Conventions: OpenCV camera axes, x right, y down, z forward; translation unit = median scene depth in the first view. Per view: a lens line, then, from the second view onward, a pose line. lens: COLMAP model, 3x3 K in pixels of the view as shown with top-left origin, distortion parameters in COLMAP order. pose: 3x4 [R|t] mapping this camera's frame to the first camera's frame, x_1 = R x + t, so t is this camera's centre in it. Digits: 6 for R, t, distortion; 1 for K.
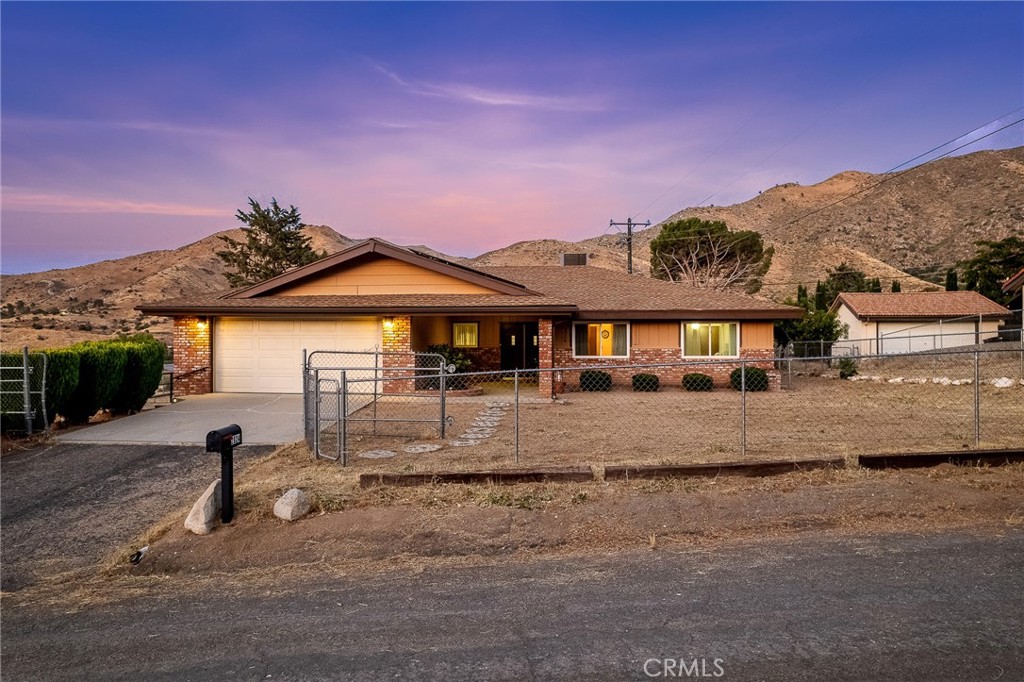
lens RADIAL K [[678.9, 0, 496.9], [0, 678.9, 335.1], [0, 0, 1]] dist [-0.022275, 0.024950]
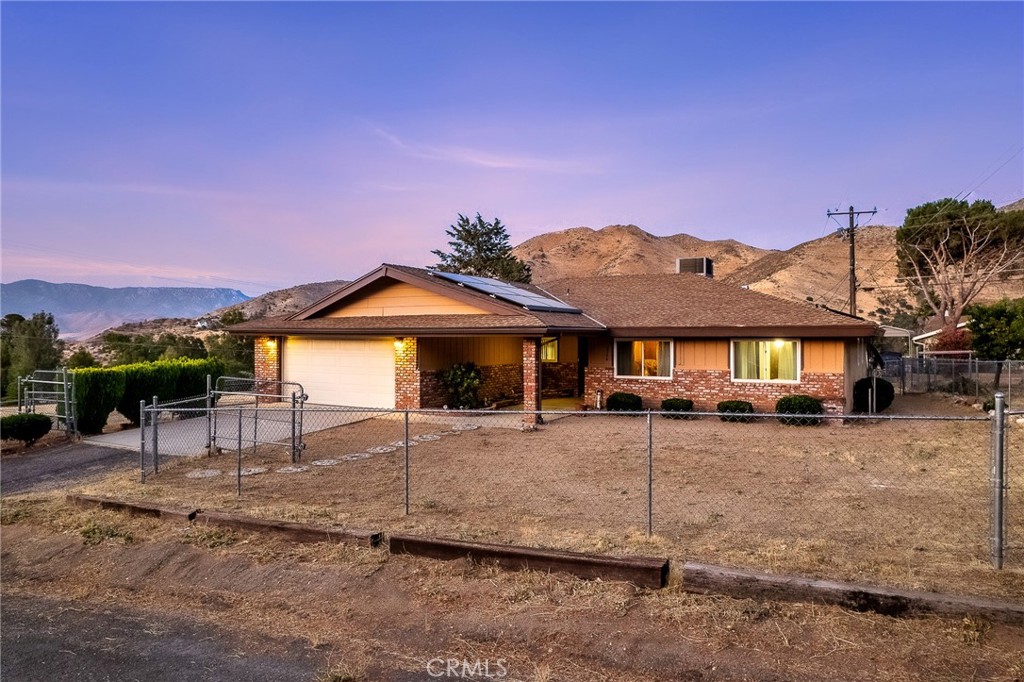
lens RADIAL K [[678.9, 0, 522.9], [0, 678.9, 346.7], [0, 0, 1]] dist [-0.022275, 0.024950]
pose [[0.915000, 0.007481, -0.403383, 0.373074], [0.001168, 0.999775, 0.021191, -0.028937], [0.403451, -0.019861, 0.914786, 0.095352]]
